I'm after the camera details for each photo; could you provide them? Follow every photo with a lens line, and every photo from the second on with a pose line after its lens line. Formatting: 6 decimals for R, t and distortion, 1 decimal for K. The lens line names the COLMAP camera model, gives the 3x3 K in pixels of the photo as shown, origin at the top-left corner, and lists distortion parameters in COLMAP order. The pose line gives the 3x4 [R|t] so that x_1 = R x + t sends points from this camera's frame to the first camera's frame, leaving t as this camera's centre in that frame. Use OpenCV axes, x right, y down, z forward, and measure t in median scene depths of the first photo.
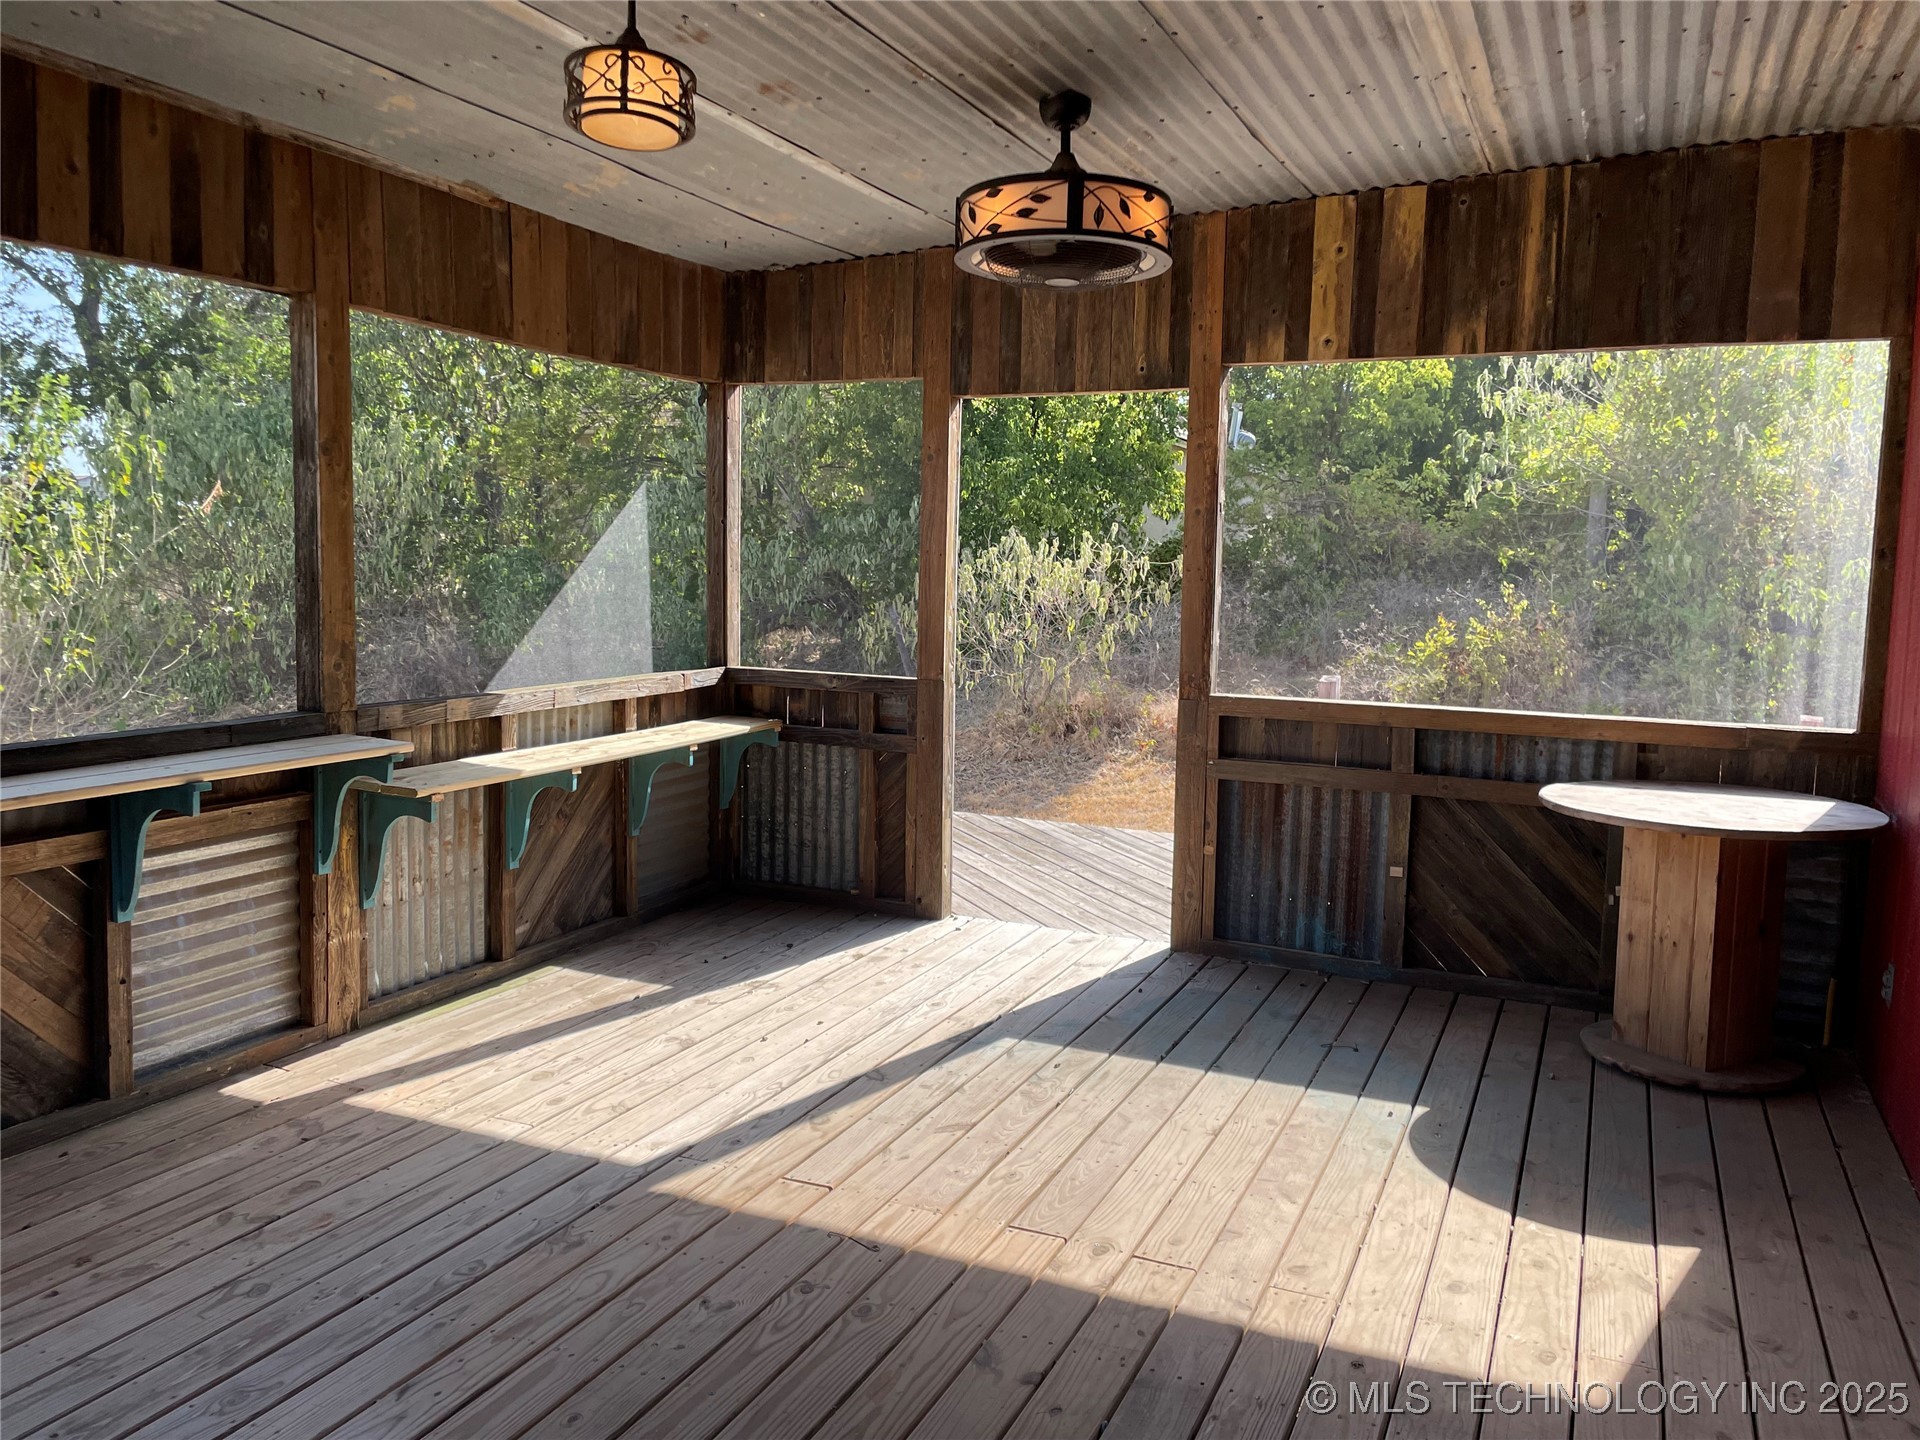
lens RADIAL K [[1446.7, 0, 965.2], [0, 1446.7, 715.4], [0, 0, 1]] dist [0.089845, -0.112201]
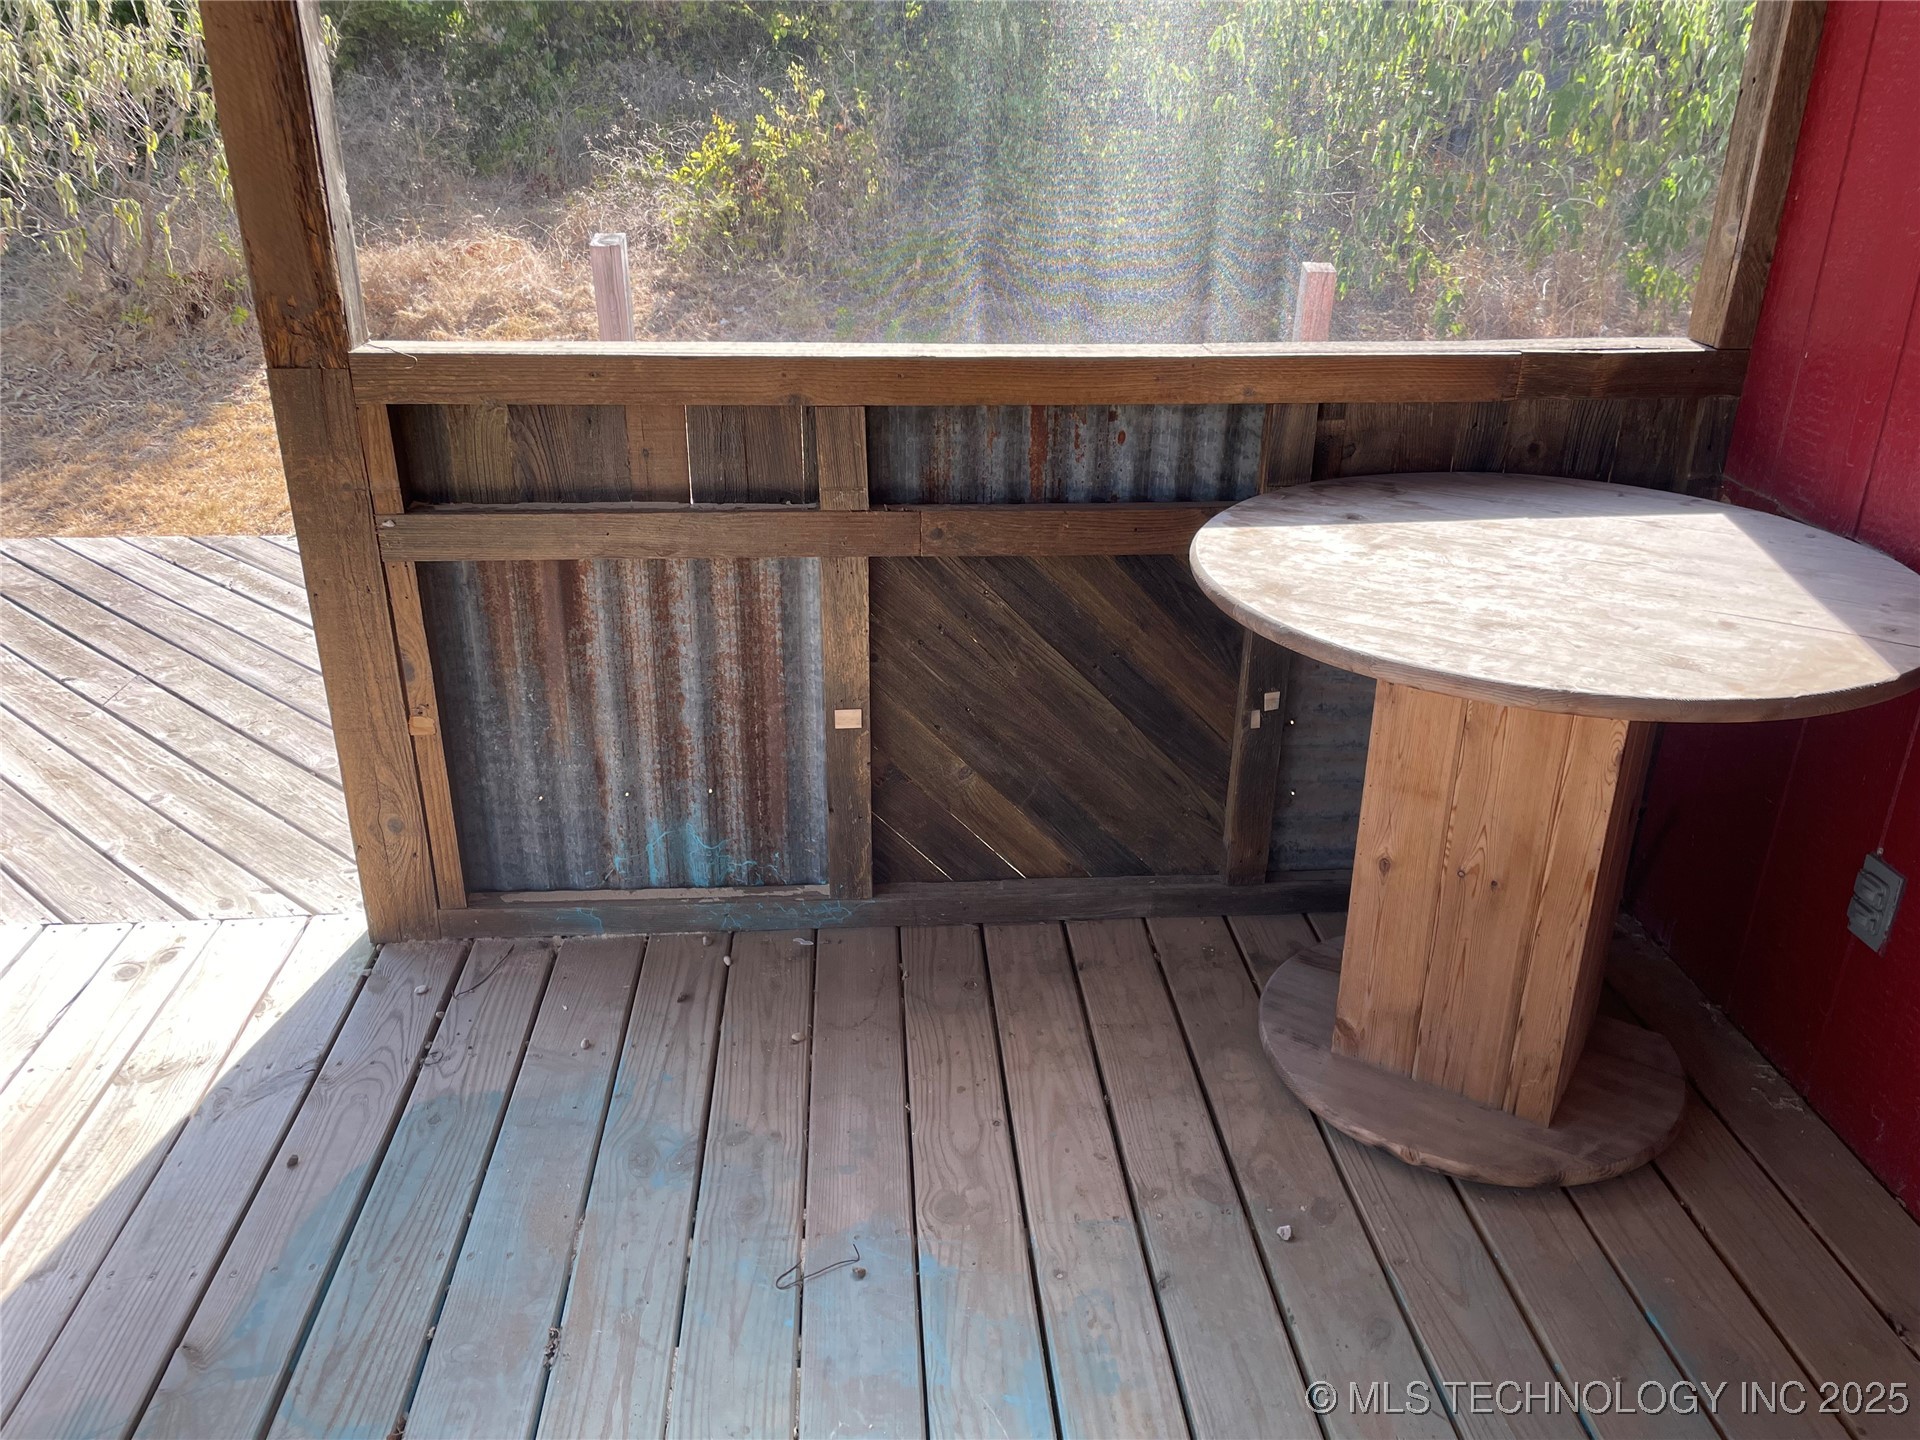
lens RADIAL K [[1446.7, 0, 971.9], [0, 1446.7, 706.2], [0, 0, 1]] dist [0.089845, -0.112201]
pose [[0.875221, -0.203788, 0.438700, 0.124303], [0.057397, 0.944270, 0.324130, -0.042826], [-0.480305, -0.258505, 0.838142, 0.575457]]
